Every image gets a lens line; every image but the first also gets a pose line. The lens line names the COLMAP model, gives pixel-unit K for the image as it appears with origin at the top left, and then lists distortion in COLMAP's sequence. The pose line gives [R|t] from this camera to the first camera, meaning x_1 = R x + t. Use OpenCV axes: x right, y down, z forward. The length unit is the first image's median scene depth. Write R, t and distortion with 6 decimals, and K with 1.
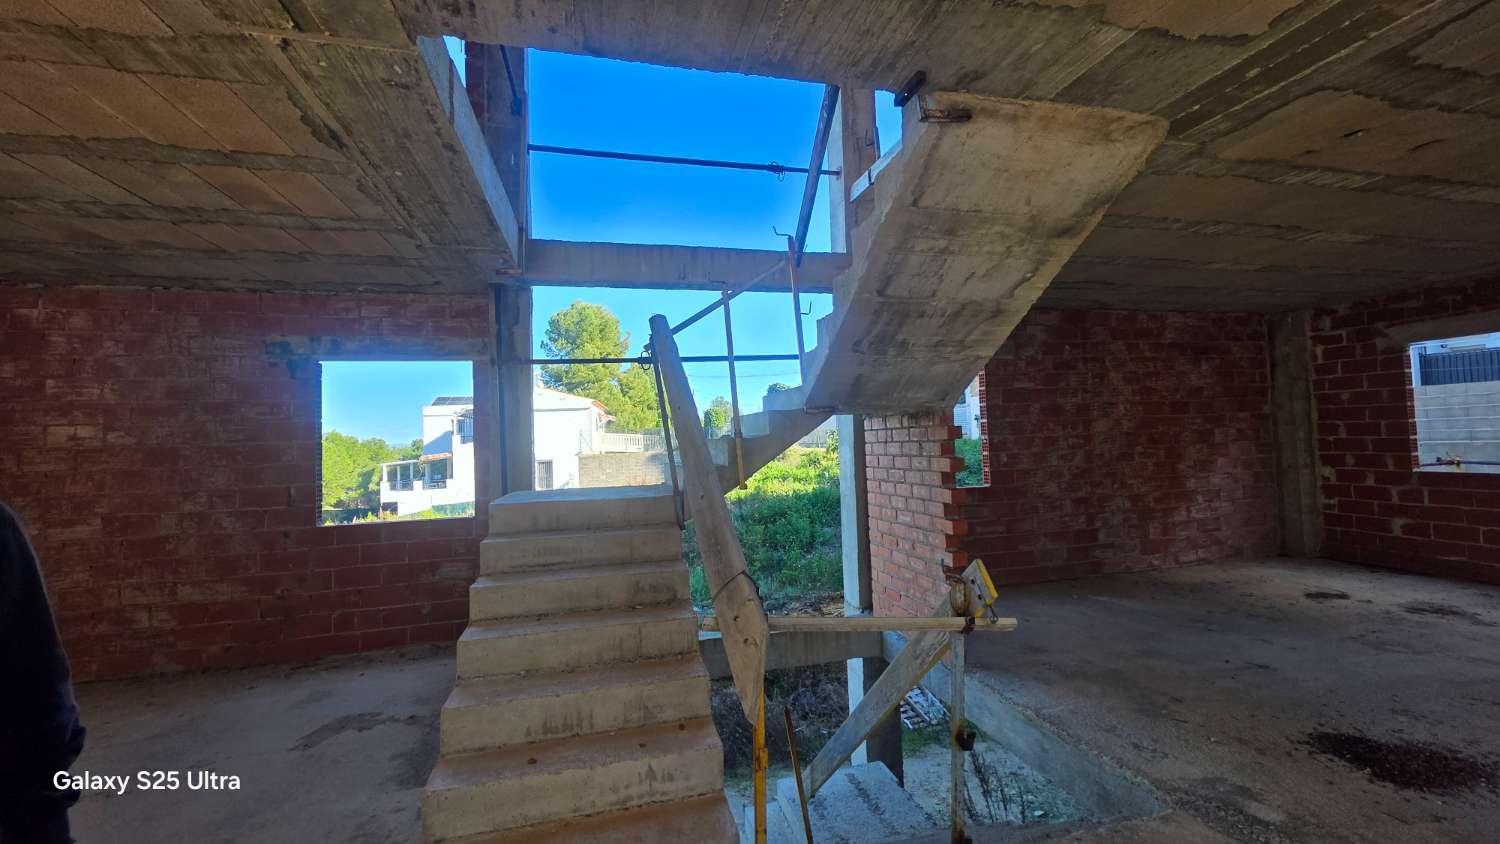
lens RADIAL K [[596.3, 0, 754.9], [0, 596.3, 415.3], [0, 0, 1]] dist [0.002699, 0.000136]
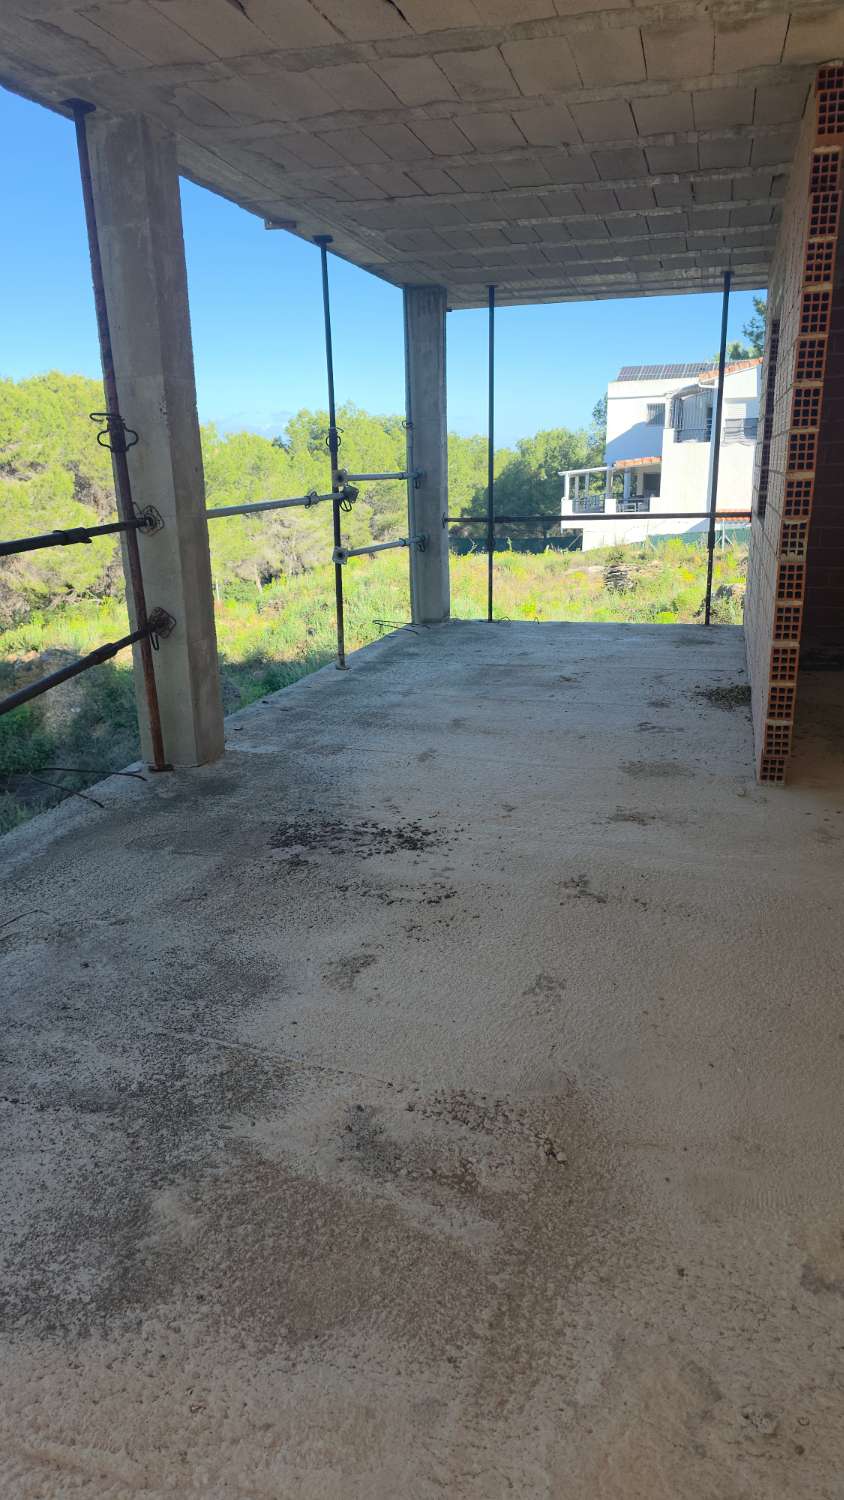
lens RADIAL K [[1004.3, 0, 422.5], [0, 1004.3, 753.9], [0, 0, 1]] dist [0.065815, -0.051958]
pose [[0.871912, 0.158088, -0.463440, -1.144906], [0.004286, 0.943949, 0.330064, 0.011497], [0.489643, -0.289773, 0.822363, -1.146802]]
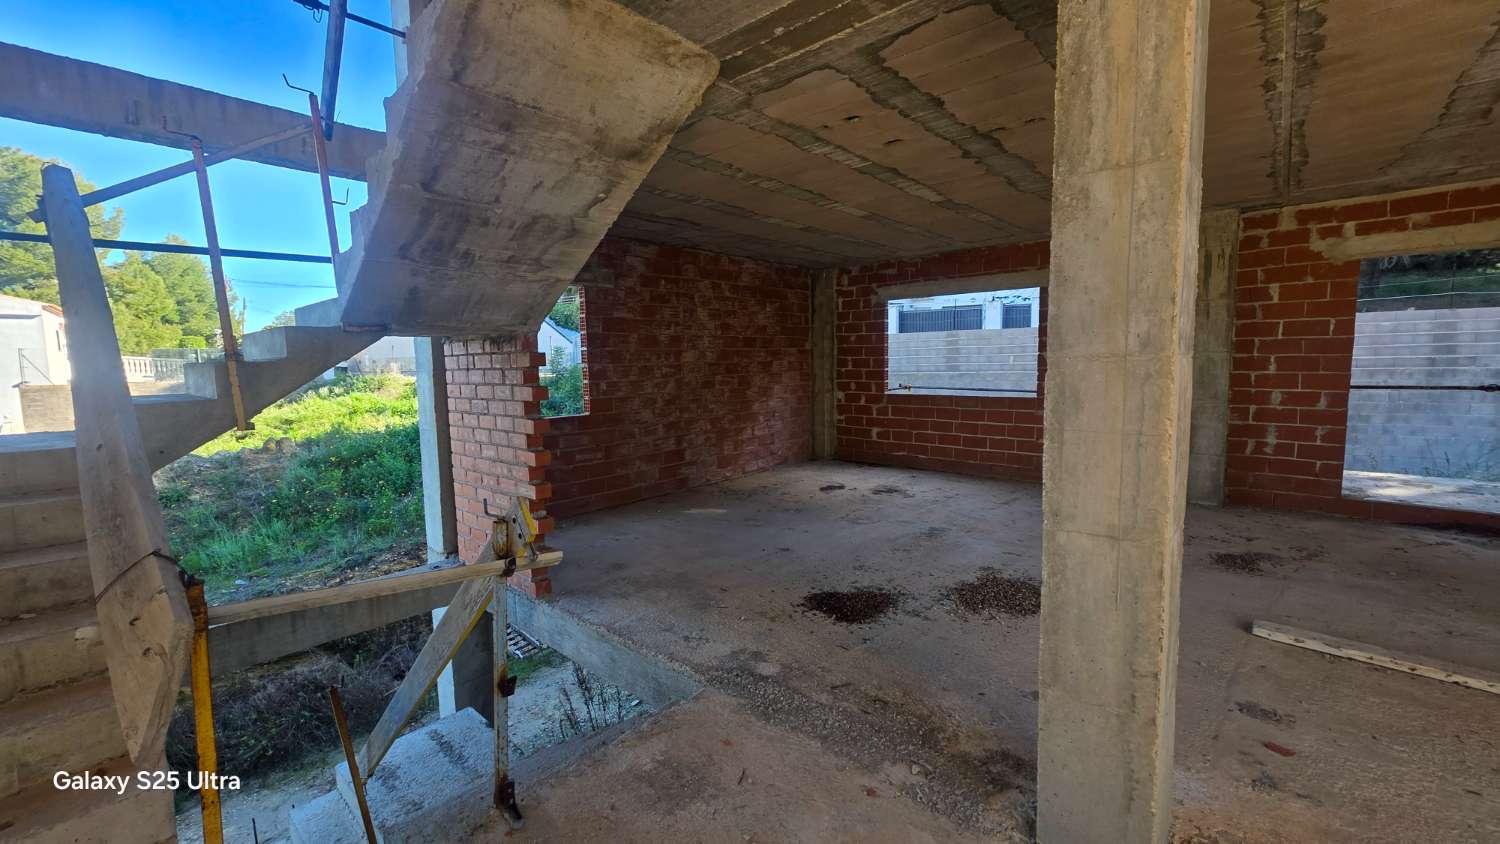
lens RADIAL K [[596.3, 0, 742.8], [0, 596.3, 414.2], [0, 0, 1]] dist [0.002699, 0.000136]
pose [[0.835702, -0.032621, 0.548213, 0.074470], [-0.031540, 0.993736, 0.107212, 0.002938], [-0.548276, -0.106888, 0.829439, 0.028140]]
